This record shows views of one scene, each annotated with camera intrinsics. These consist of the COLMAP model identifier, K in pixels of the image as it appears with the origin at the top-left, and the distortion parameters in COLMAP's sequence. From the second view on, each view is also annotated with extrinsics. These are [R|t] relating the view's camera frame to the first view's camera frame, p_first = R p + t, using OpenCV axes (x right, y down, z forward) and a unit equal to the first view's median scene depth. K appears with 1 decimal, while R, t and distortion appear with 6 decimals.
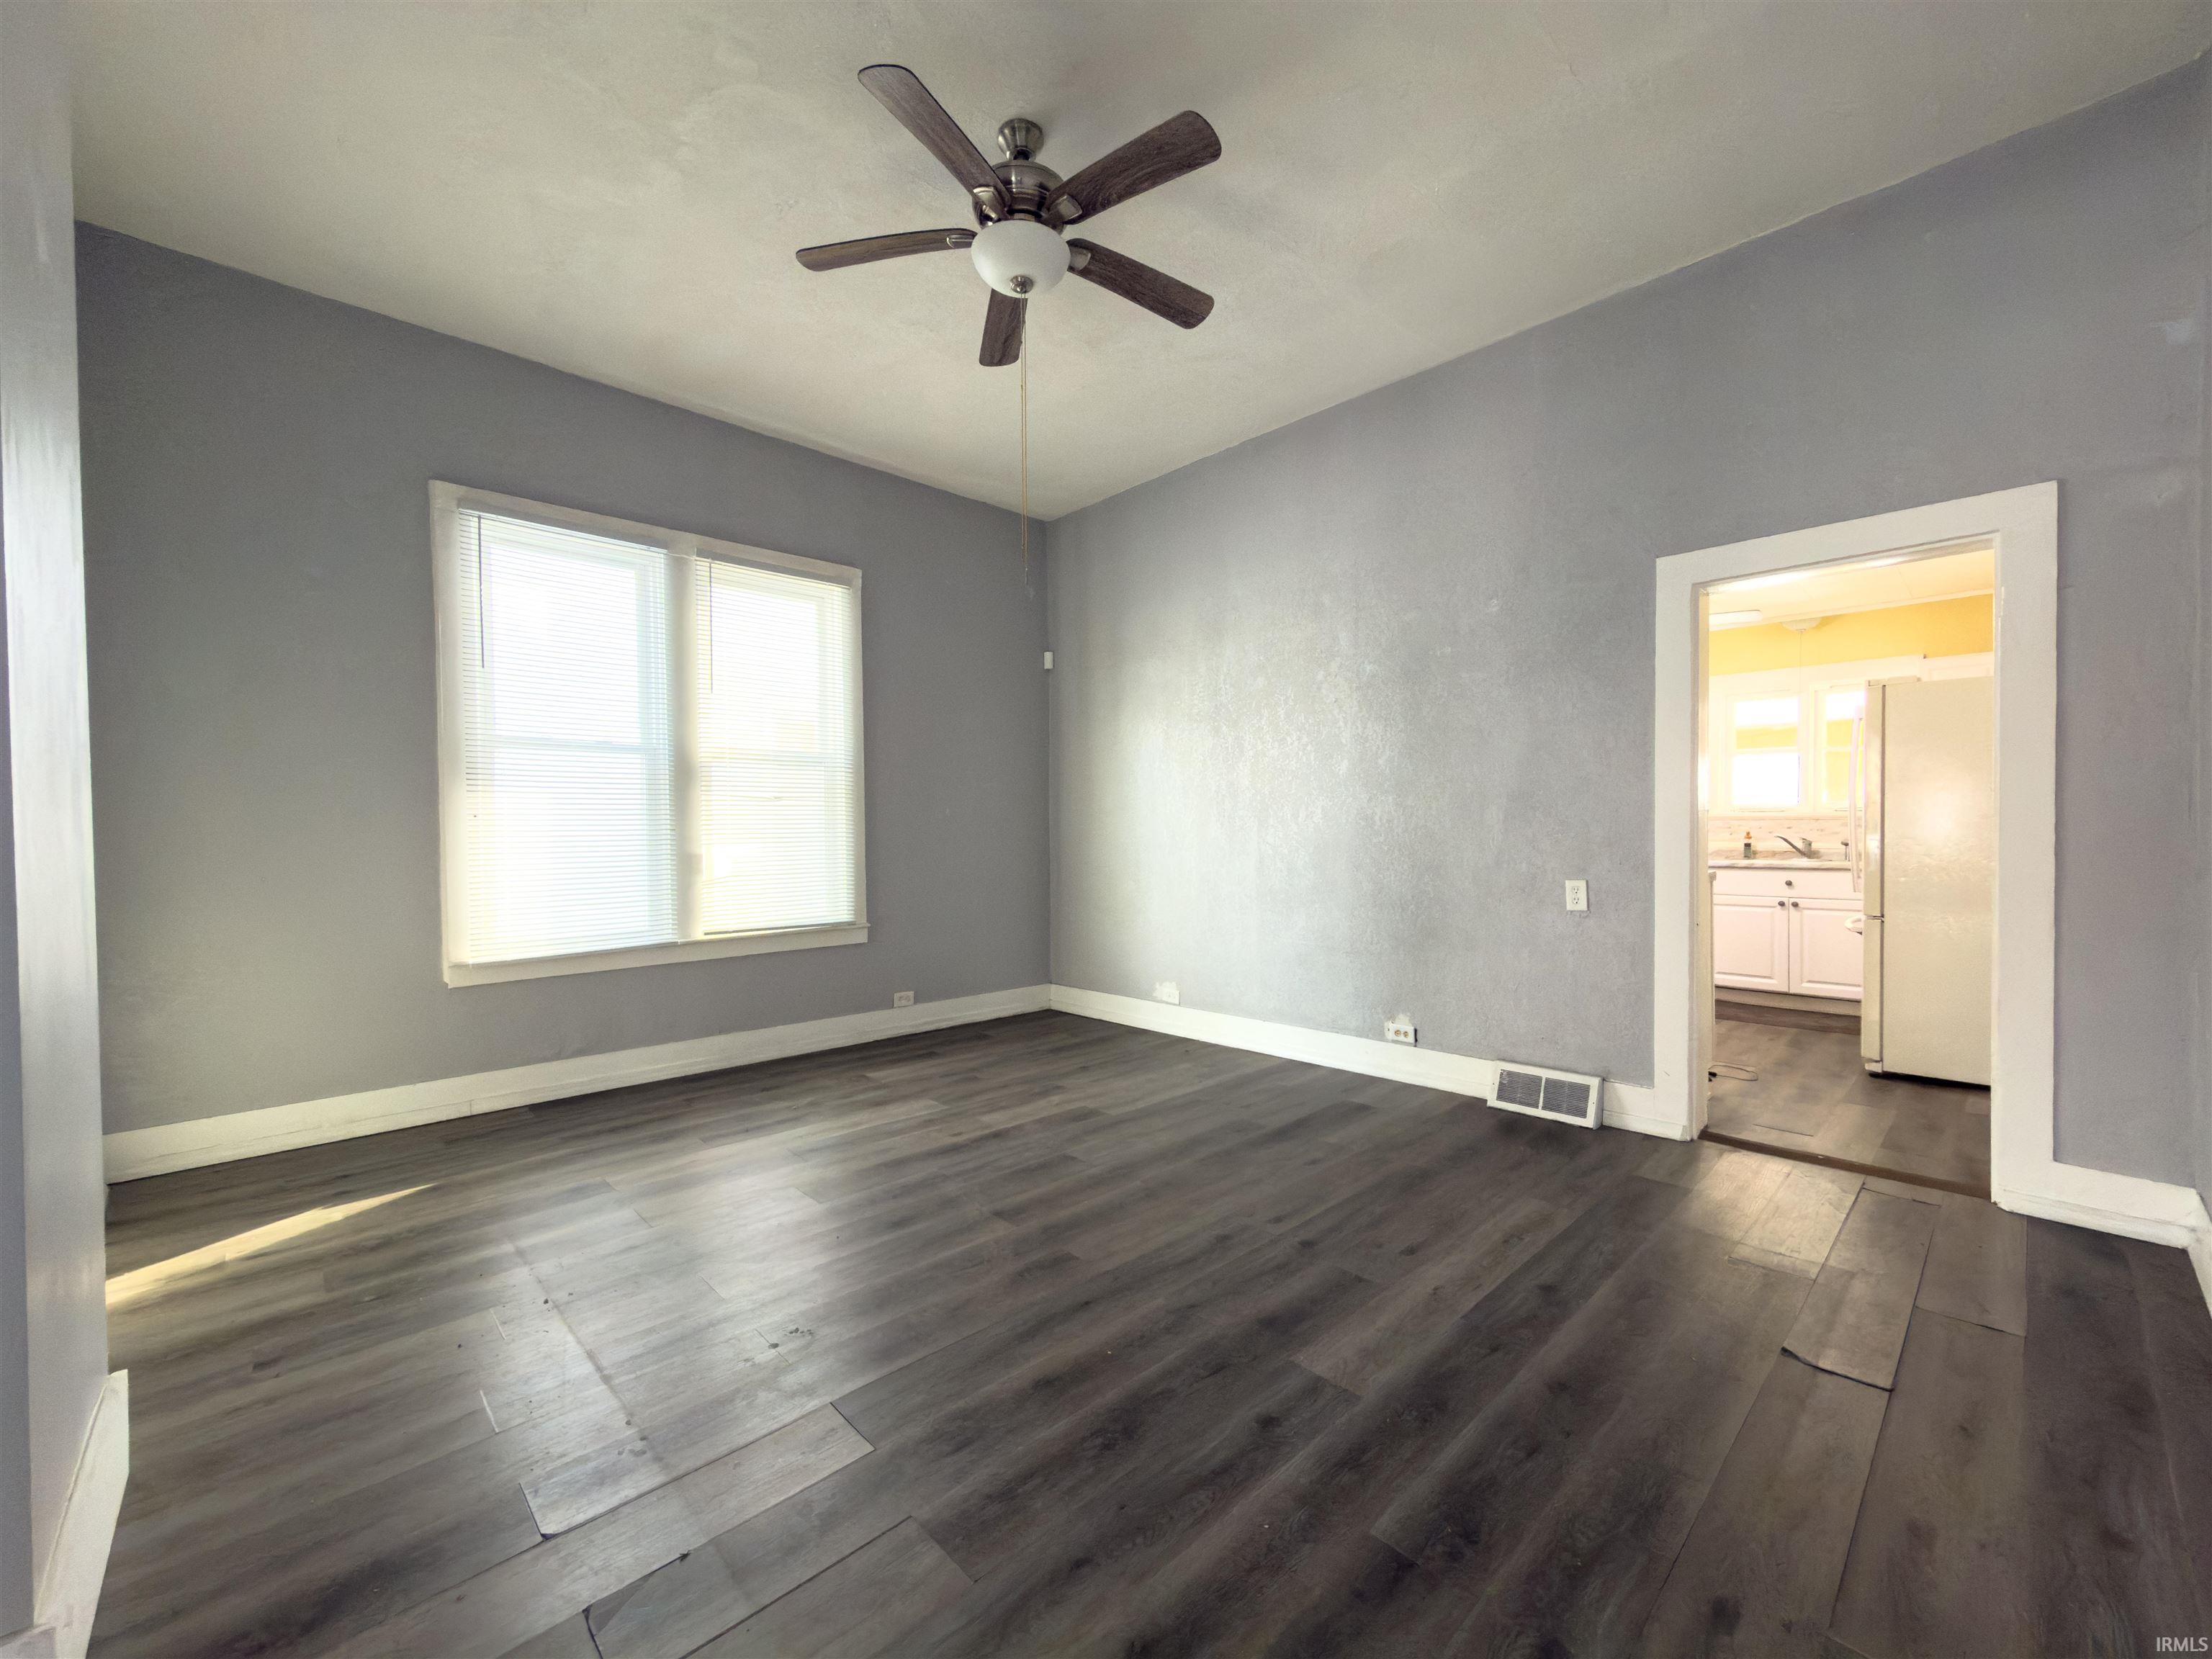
lens RADIAL K [[887.5, 0, 1100.8], [0, 887.5, 844.1], [0, 0, 1]] dist [0.000613, 0.000291]
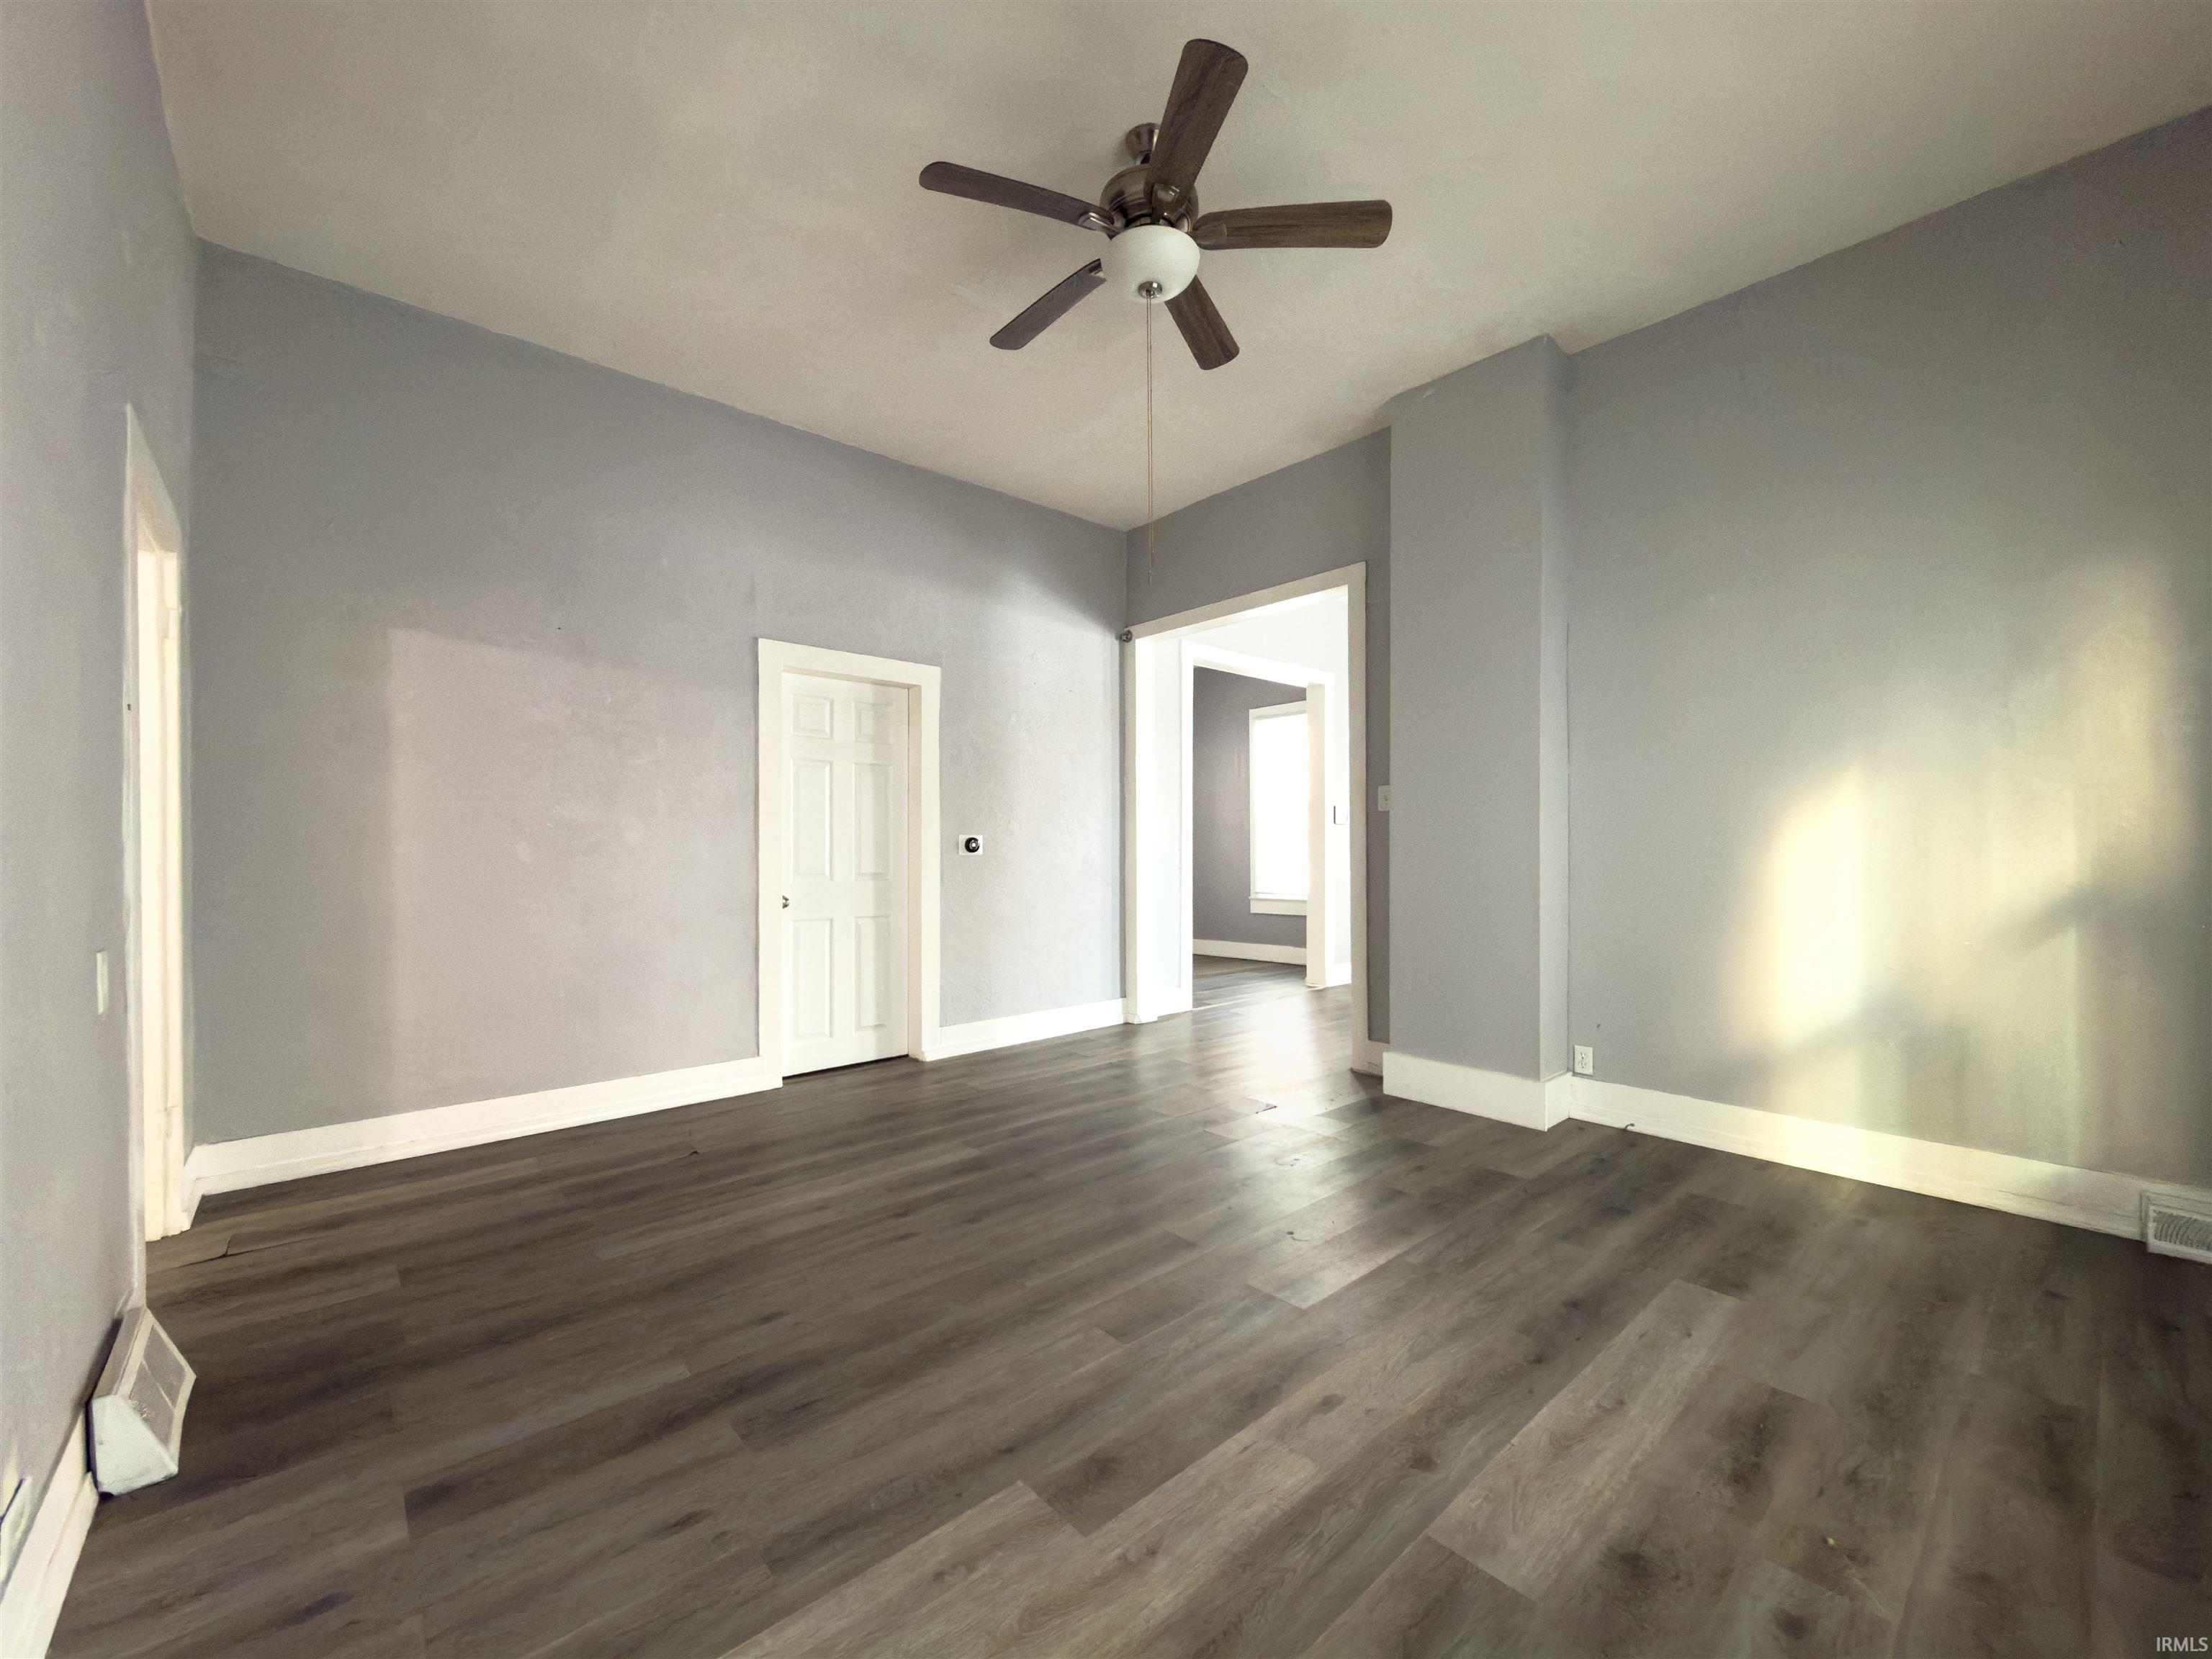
lens RADIAL K [[887.5, 0, 1100.8], [0, 887.5, 844.1], [0, 0, 1]] dist [0.000613, 0.000291]
pose [[-0.999230, 0.012018, 0.037351, -0.045685], [0.012410, 0.999870, 0.010275, -0.016505], [-0.037223, 0.010731, -0.999249, 1.464094]]
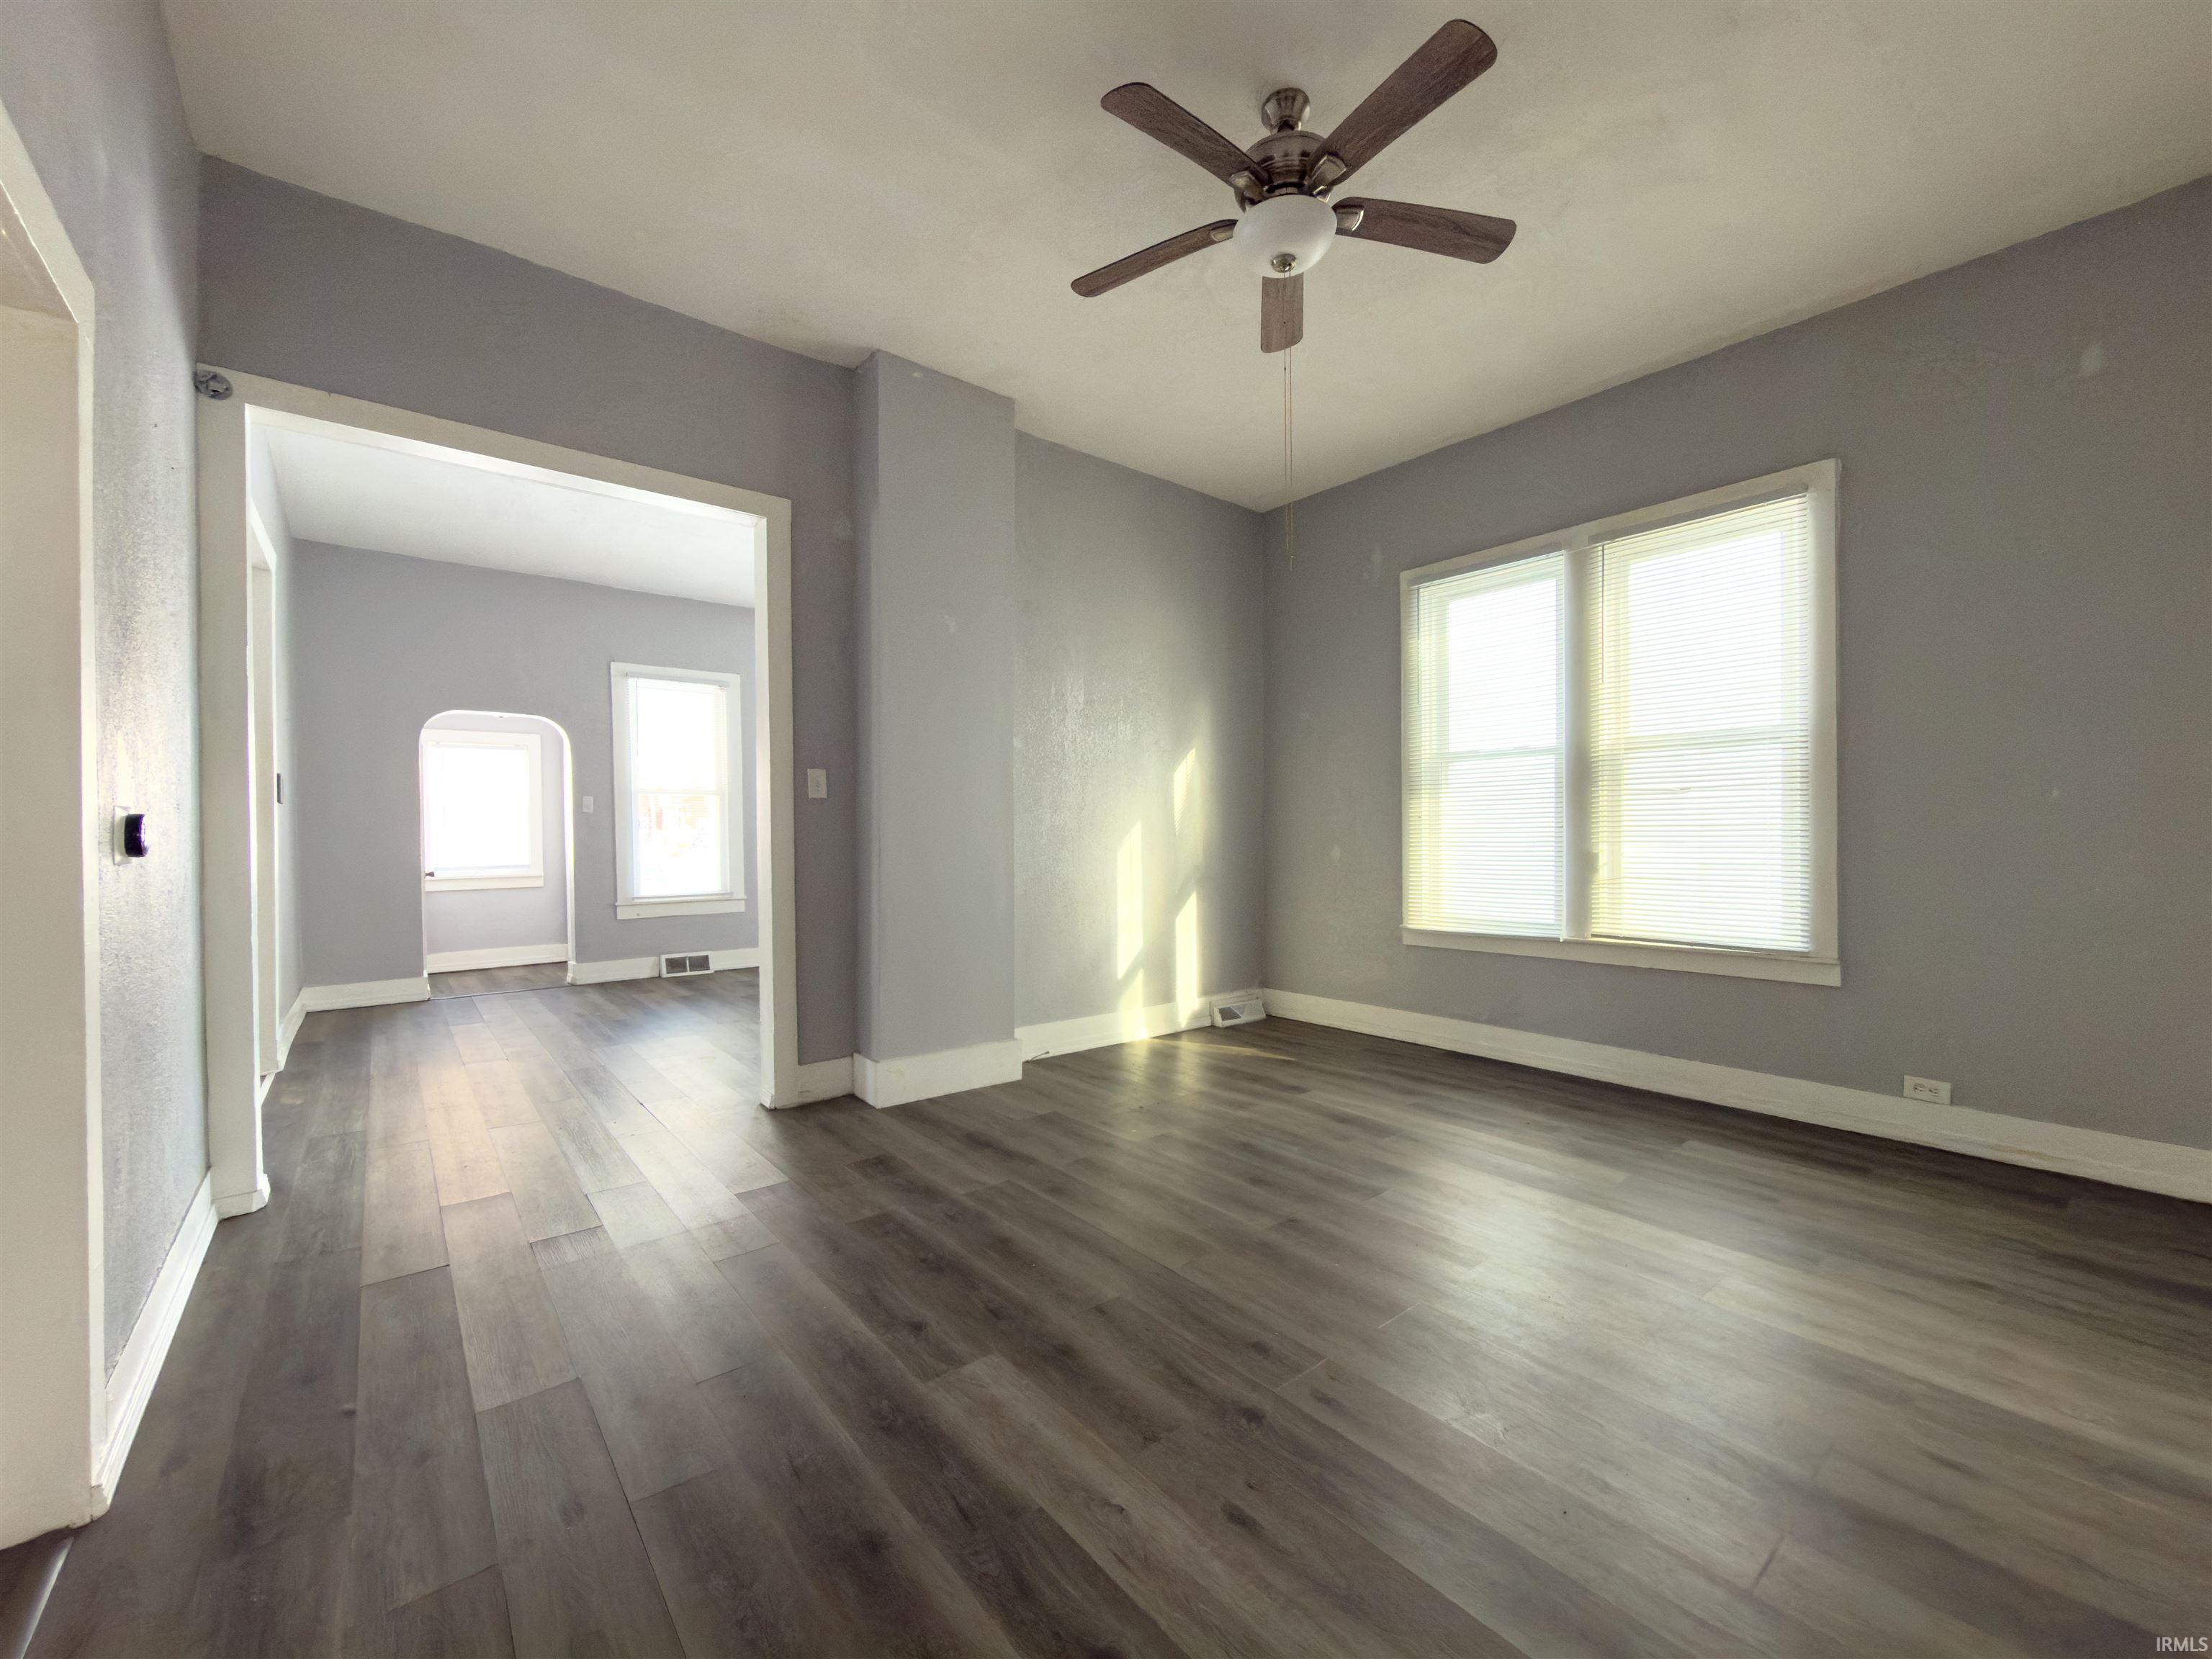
lens RADIAL K [[887.5, 0, 1100.8], [0, 887.5, 844.1], [0, 0, 1]] dist [0.000613, 0.000291]
pose [[-0.078523, 0.017163, -0.996765, 0.656599], [-0.009581, 0.999793, 0.017970, -0.011867], [0.996866, 0.010961, -0.078342, 0.648276]]
